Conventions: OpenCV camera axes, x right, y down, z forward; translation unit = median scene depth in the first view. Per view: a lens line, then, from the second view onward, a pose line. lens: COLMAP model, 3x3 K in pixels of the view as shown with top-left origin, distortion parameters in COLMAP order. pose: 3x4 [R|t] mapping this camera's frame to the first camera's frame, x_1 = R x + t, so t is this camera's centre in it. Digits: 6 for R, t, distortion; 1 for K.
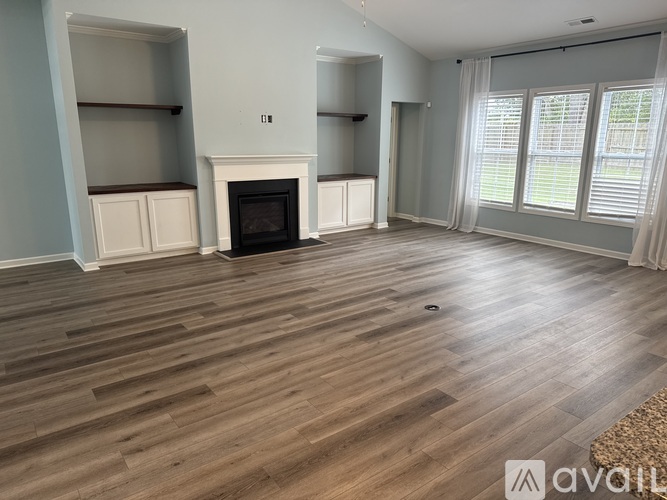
lens RADIAL K [[475.6, 0, 333.5], [0, 475.6, 250.0], [0, 0, 1]] dist [0.069922, -0.000860]
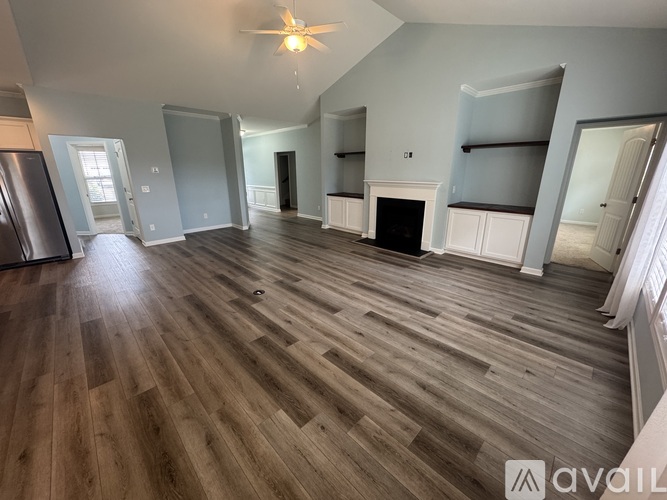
lens RADIAL K [[266.4, 0, 333.5], [0, 266.4, 250.0], [0, 0, 1]] dist [-0.001101, -0.000064]
pose [[0.125678, 0.284676, -0.950350, 0.686132], [-0.222423, 0.941644, 0.252654, -0.176720], [0.966816, 0.179627, 0.181662, 0.762913]]
